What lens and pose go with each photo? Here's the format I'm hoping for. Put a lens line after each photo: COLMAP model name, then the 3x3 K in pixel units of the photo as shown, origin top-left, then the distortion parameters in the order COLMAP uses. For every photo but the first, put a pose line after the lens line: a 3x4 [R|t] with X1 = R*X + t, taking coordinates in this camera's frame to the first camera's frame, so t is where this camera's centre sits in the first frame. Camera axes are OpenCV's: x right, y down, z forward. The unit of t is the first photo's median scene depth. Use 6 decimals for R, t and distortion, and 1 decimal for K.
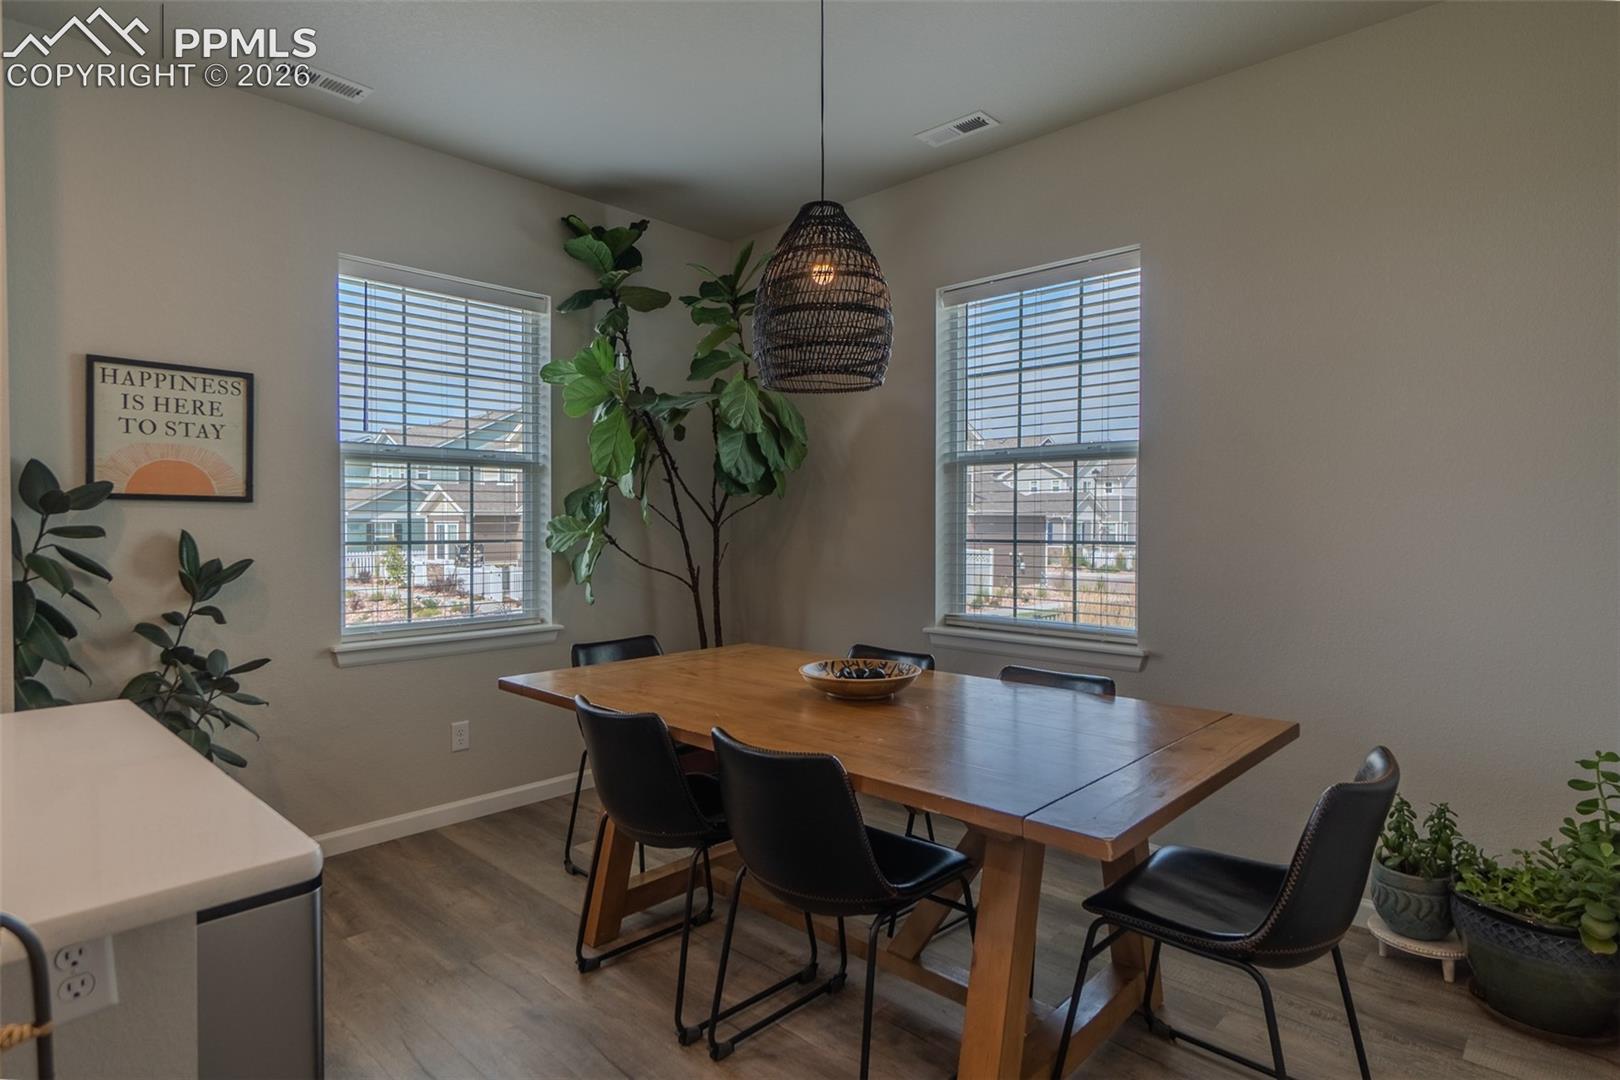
lens RADIAL K [[862.3, 0, 800.3], [0, 862.3, 532.7], [0, 0, 1]] dist [0.003853, -0.000019]
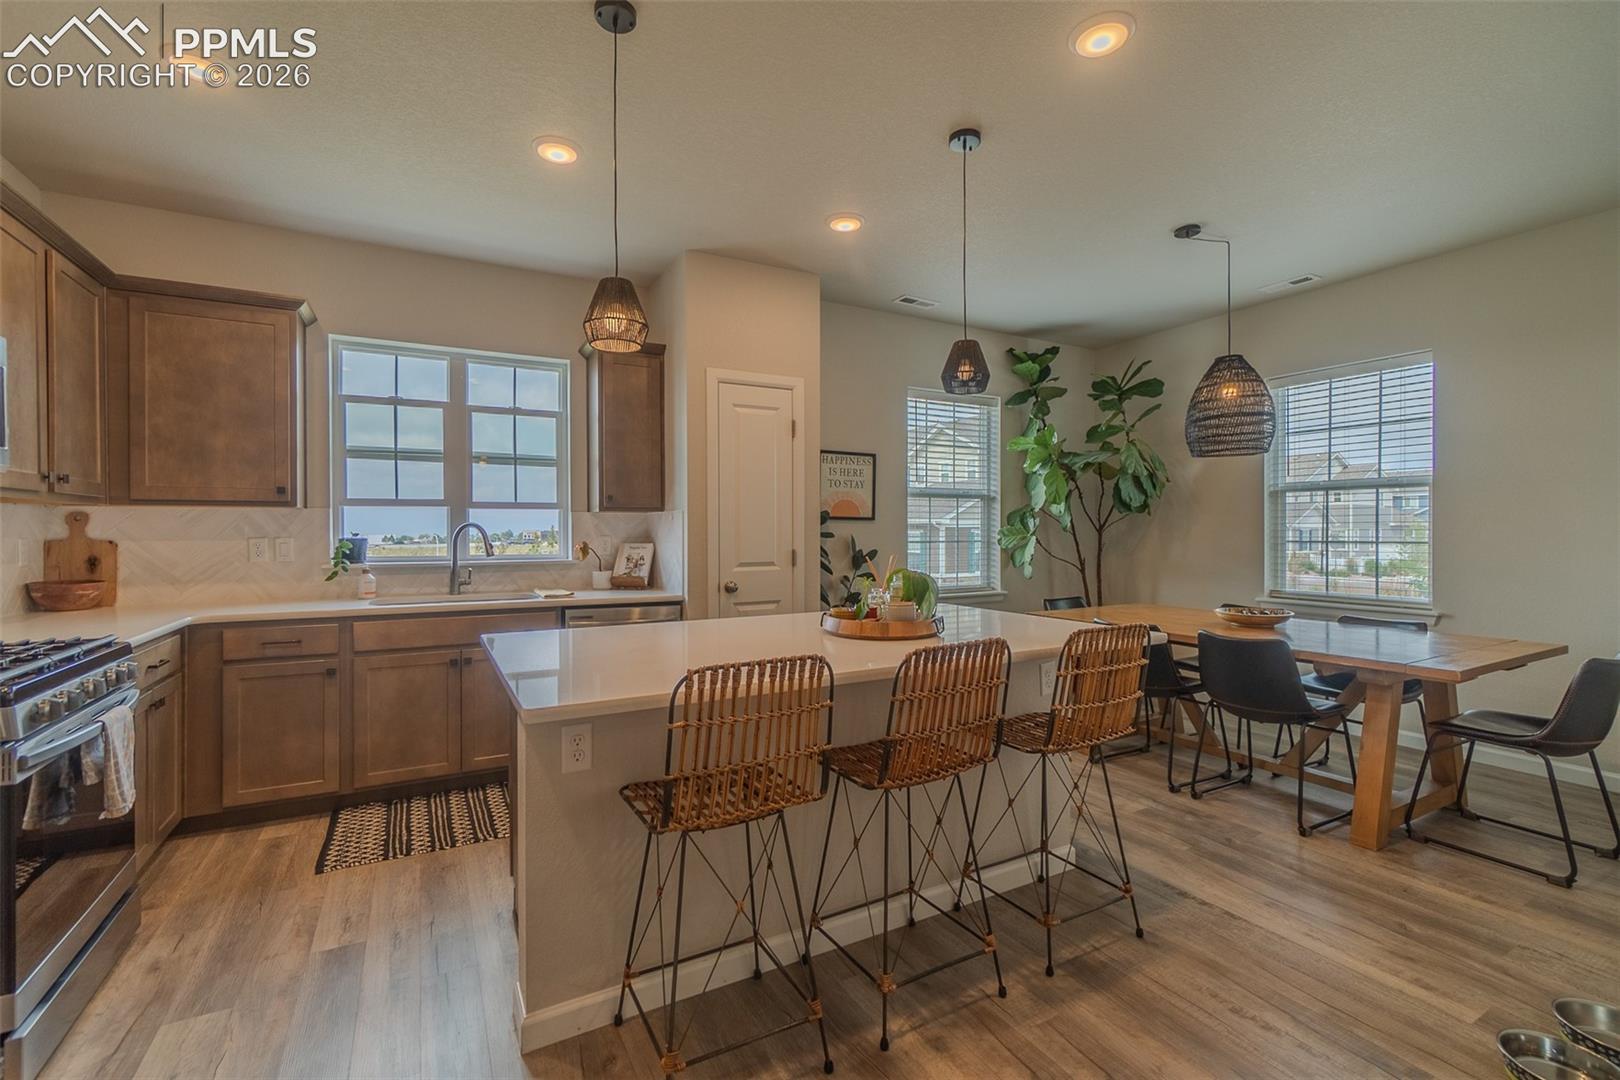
lens RADIAL K [[698.9, 0, 798.0], [0, 698.9, 534.4], [0, 0, 1]] dist [-0.007776, 0.002699]
pose [[0.952878, -0.001061, -0.303352, -0.323773], [-0.001651, 0.999961, -0.008684, 0.010792], [0.303350, 0.008776, 0.952839, -0.548794]]
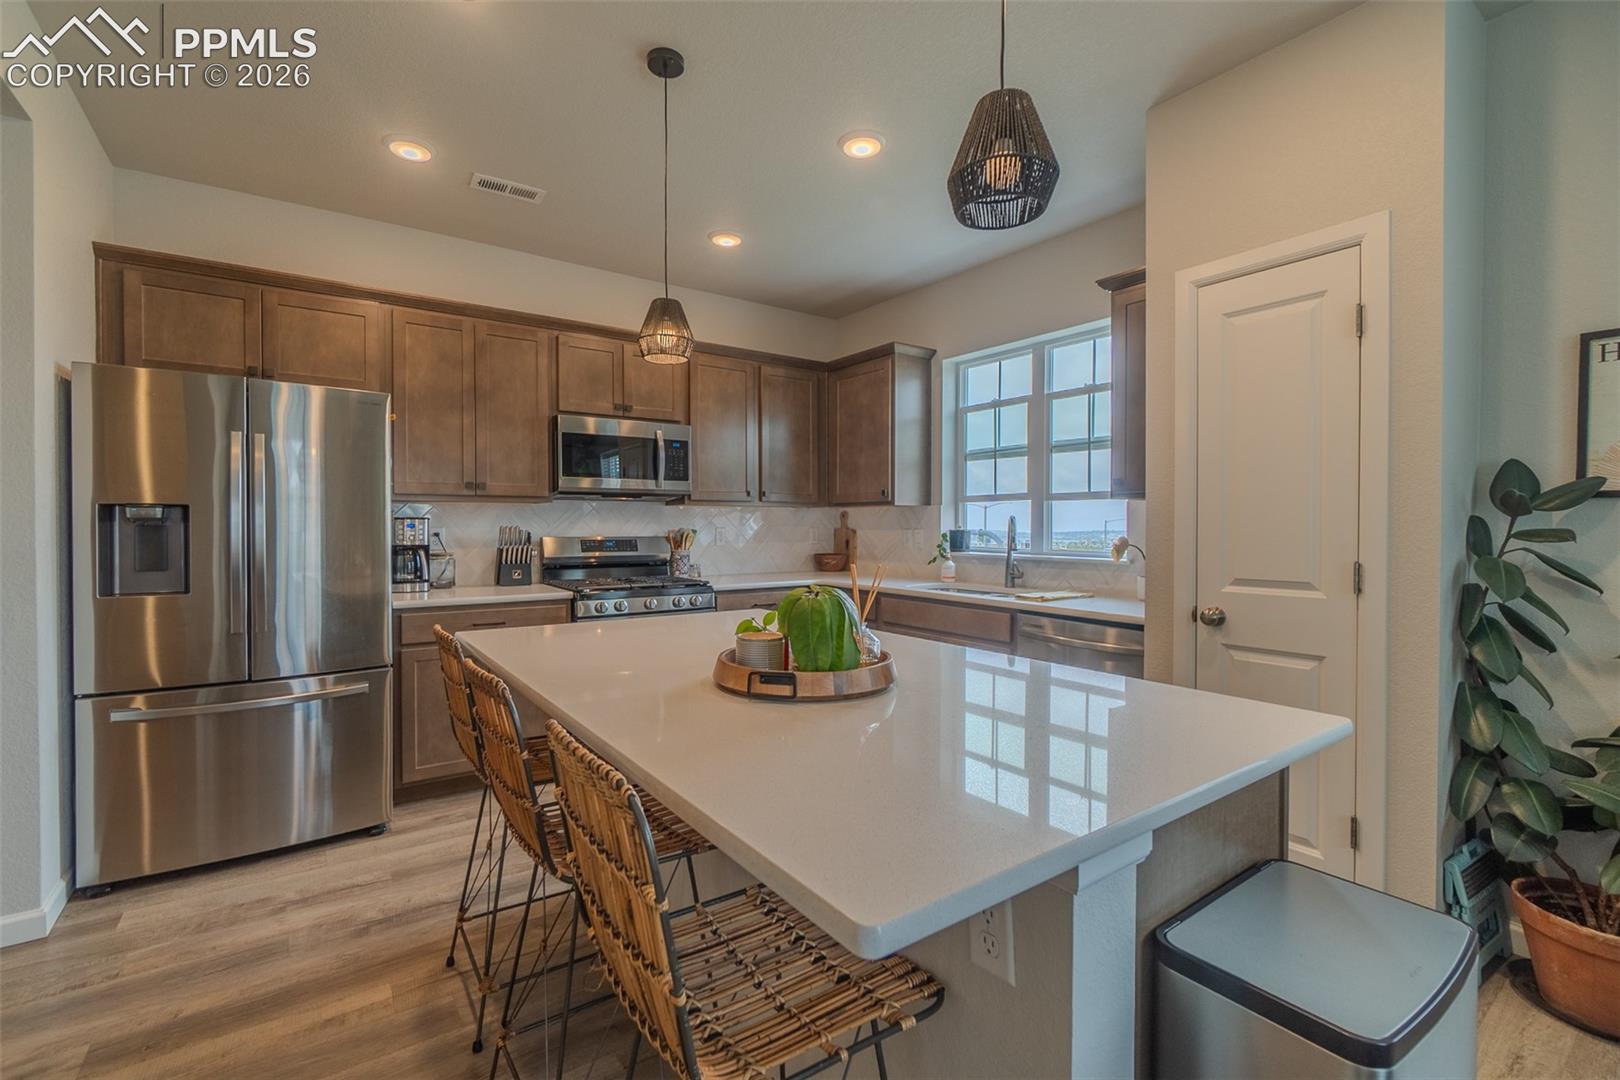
lens RADIAL K [[698.9, 0, 798.0], [0, 698.9, 534.4], [0, 0, 1]] dist [-0.007776, 0.002699]
pose [[-0.191532, 0.012340, -0.981409, 0.021745], [-0.017911, 0.999711, 0.016066, 0.000219], [0.981323, 0.020655, -0.191255, 0.319770]]
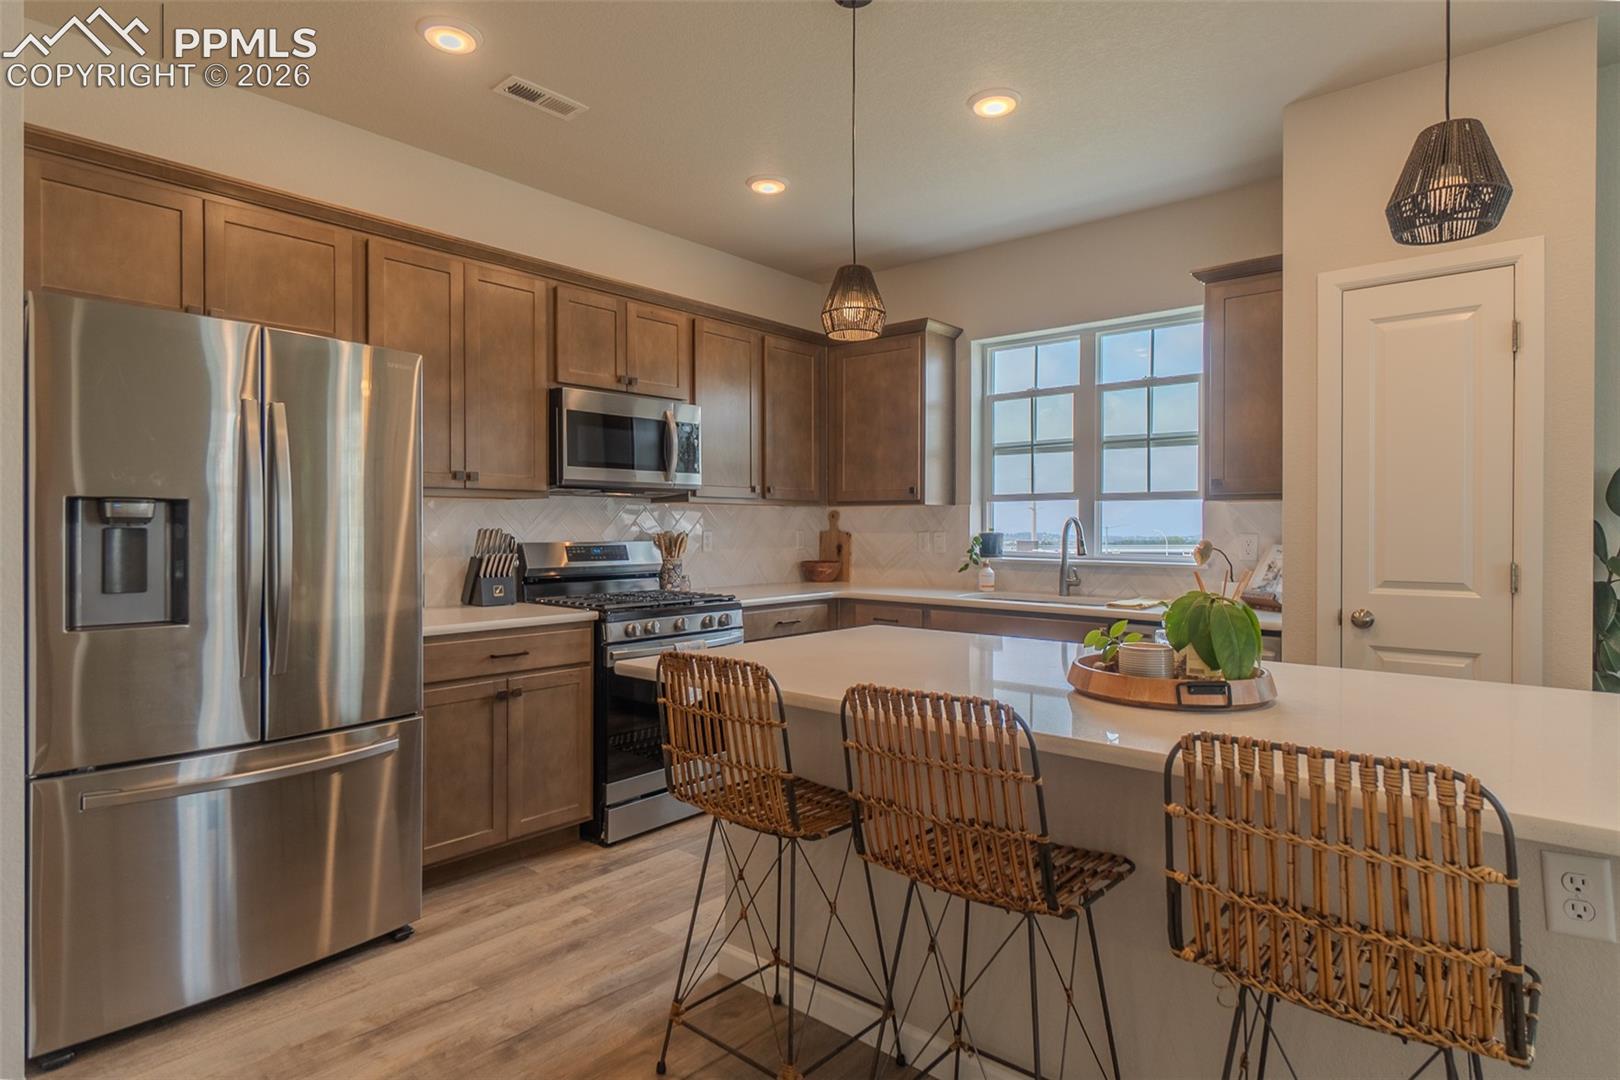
lens RADIAL K [[862.3, 0, 800.3], [0, 862.3, 532.7], [0, 0, 1]] dist [0.003853, -0.000019]
pose [[0.052144, 0.007086, -0.998614, 0.106026], [-0.018899, 0.999803, 0.006107, 0.004864], [0.998461, 0.018554, 0.052267, -0.053702]]
